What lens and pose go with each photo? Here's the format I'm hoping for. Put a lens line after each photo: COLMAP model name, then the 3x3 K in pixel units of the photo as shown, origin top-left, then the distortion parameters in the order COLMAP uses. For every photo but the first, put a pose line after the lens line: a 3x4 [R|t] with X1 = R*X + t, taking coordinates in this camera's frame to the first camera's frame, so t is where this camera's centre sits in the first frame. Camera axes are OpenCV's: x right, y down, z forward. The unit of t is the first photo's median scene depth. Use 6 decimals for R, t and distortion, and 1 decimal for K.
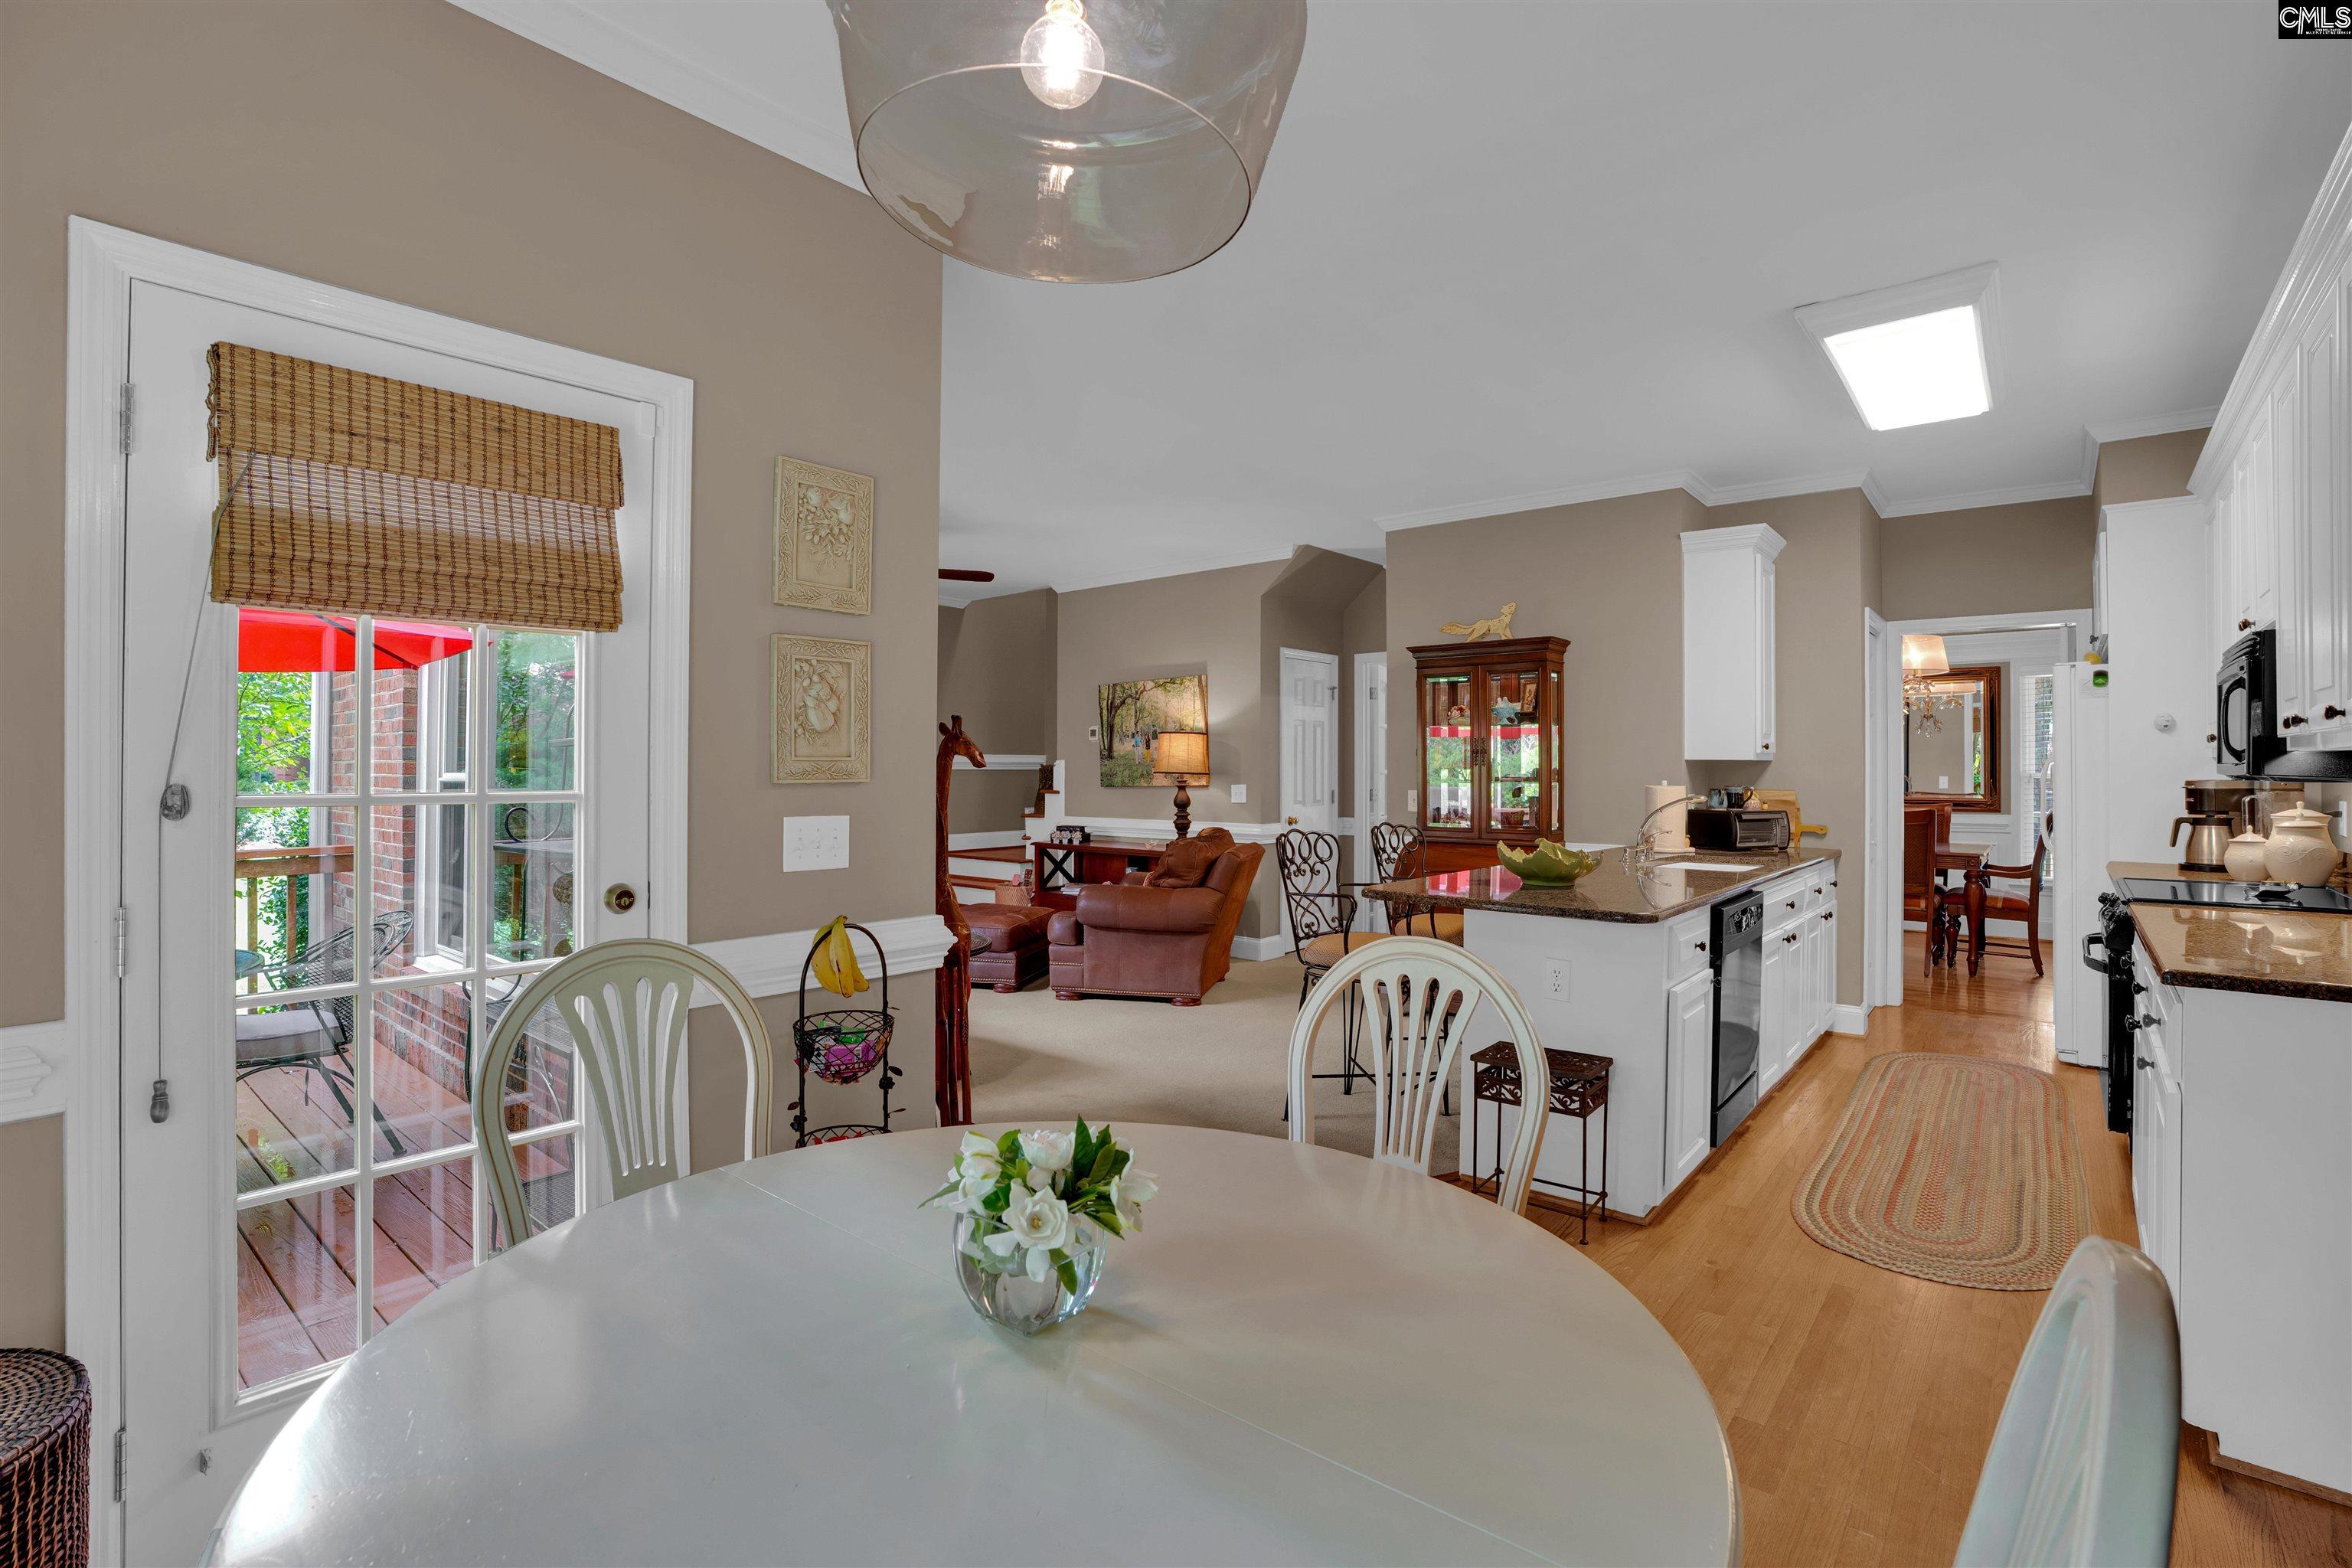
lens RADIAL K [[1105.9, 0, 1185.5], [0, 1105.9, 746.1], [0, 0, 1]] dist [-0.034995, 0.021358]
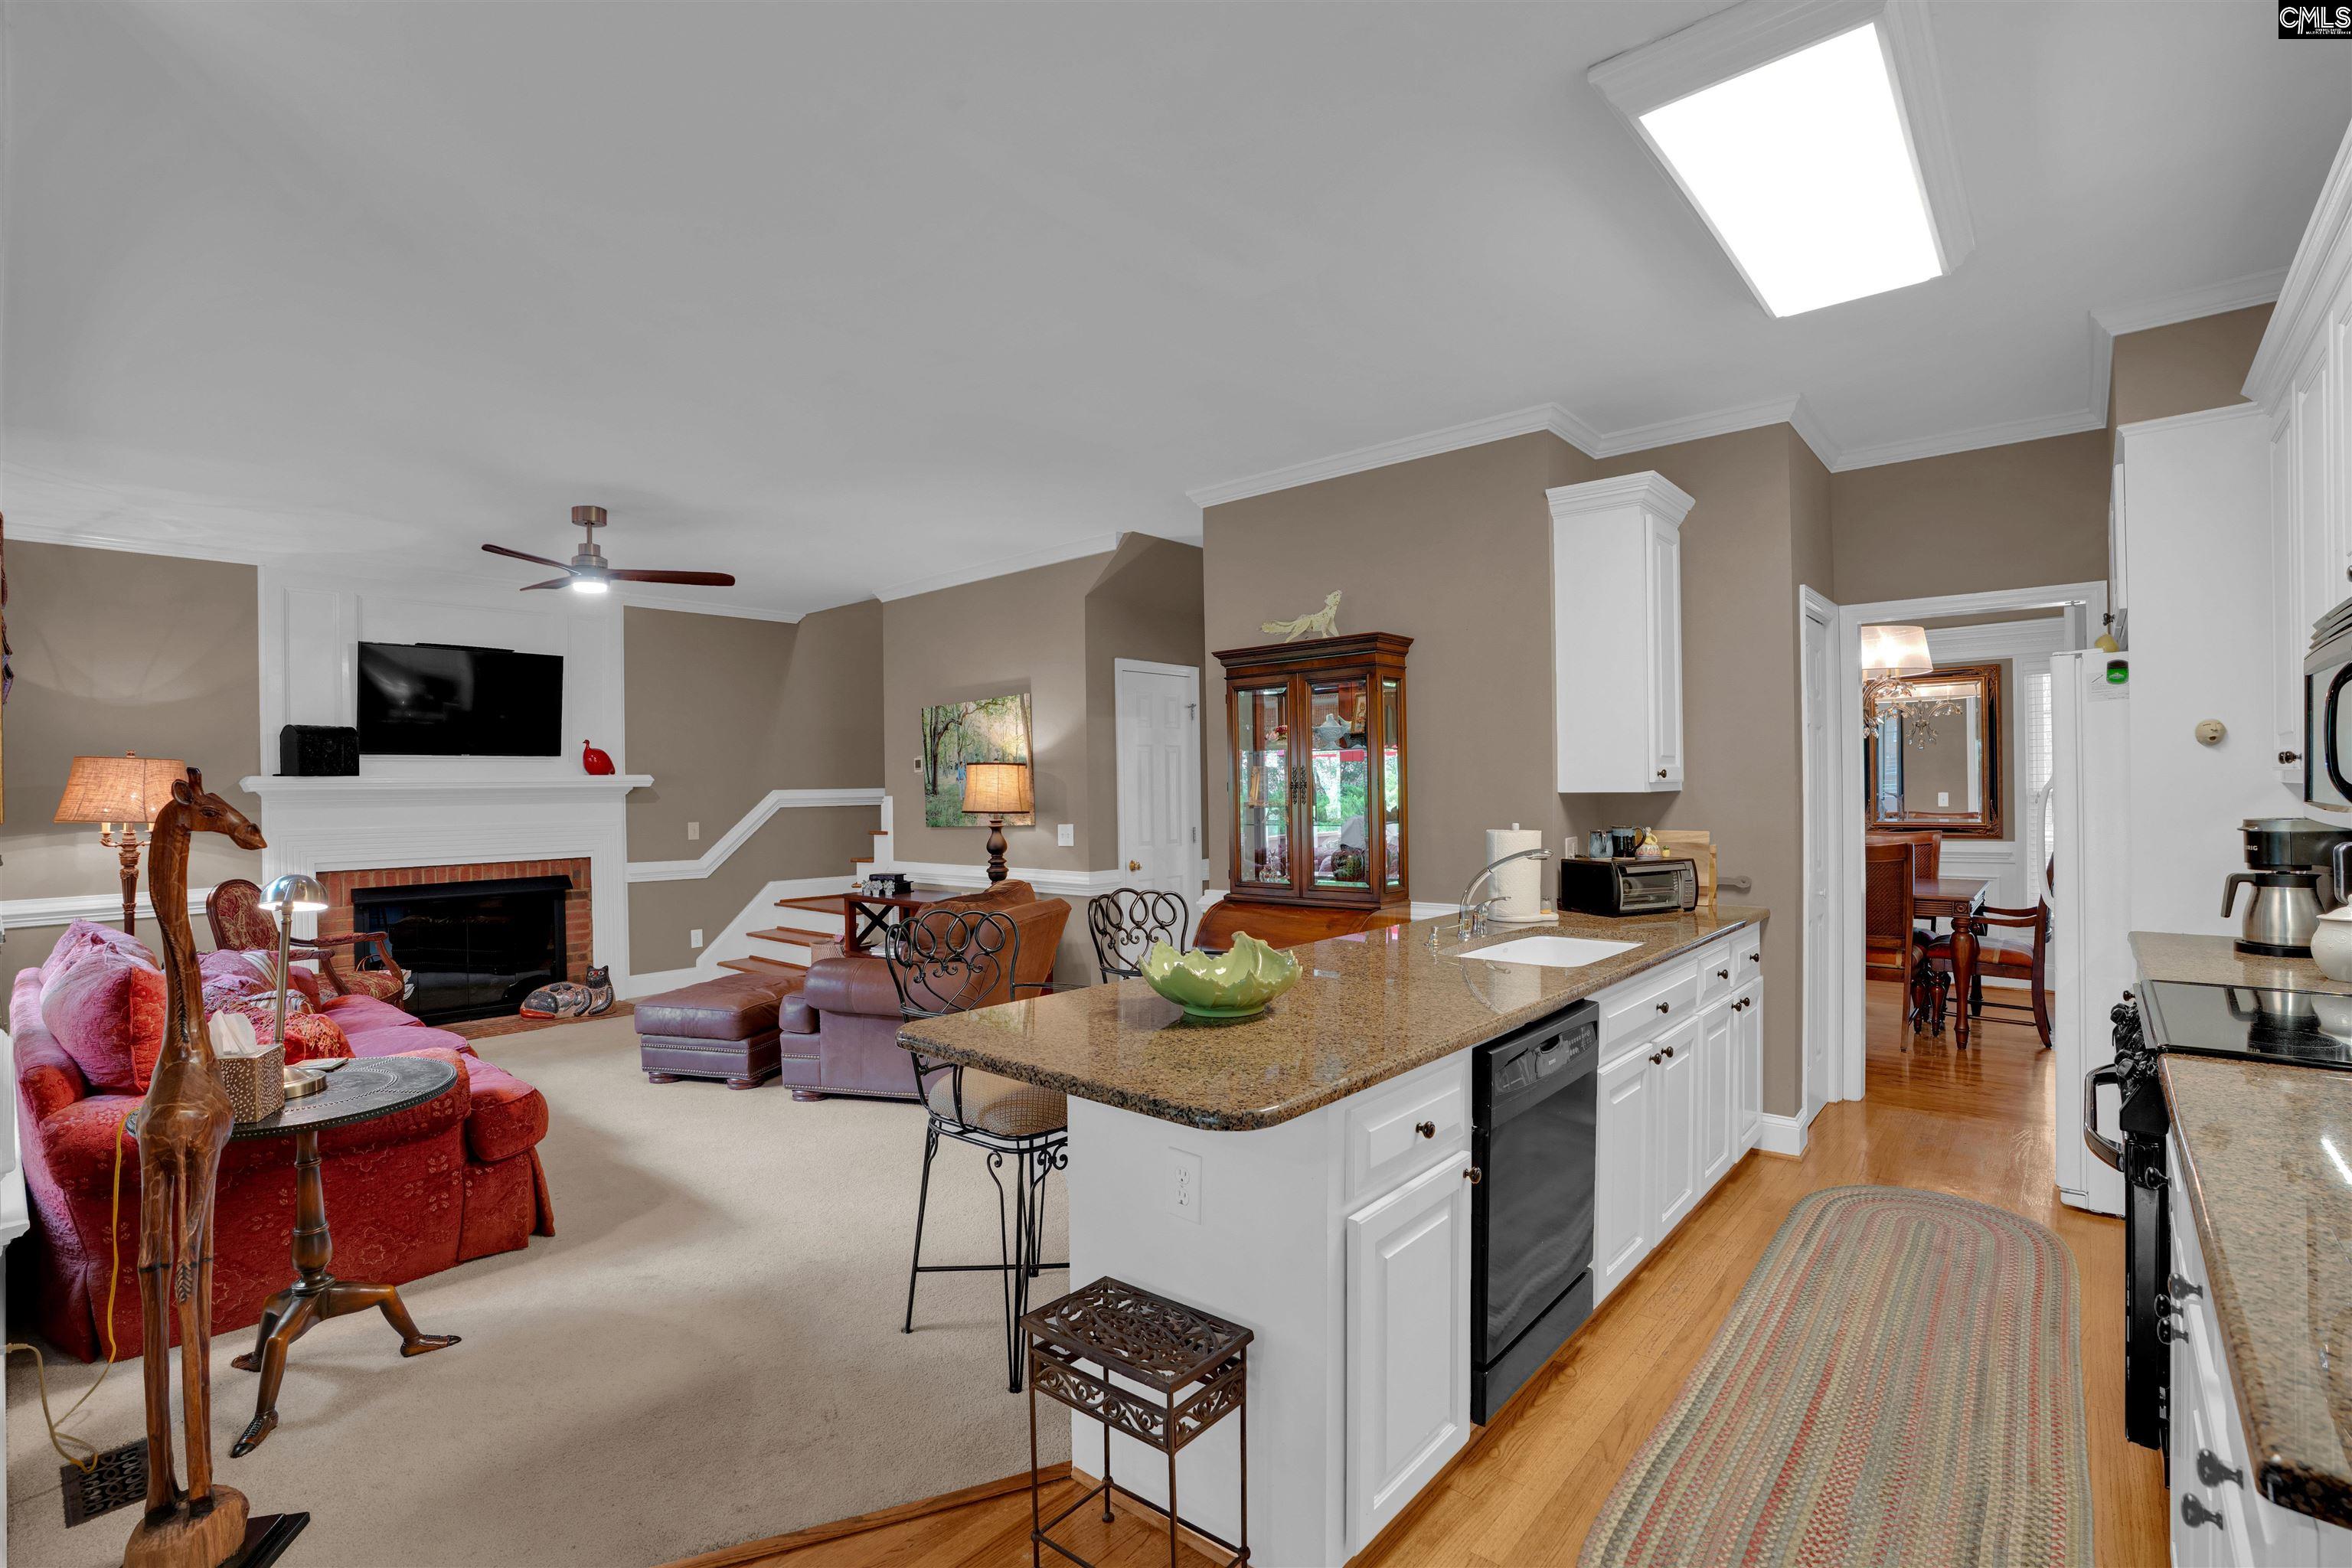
lens RADIAL K [[1093.8, 0, 1171.0], [0, 1093.8, 780.6], [0, 0, 1]] dist [-0.041182, 0.019143]
pose [[0.999315, -0.018396, -0.032114, 0.200956], [0.018842, 0.999729, 0.013640, -0.010160], [0.031854, -0.014236, 0.999391, 0.231858]]
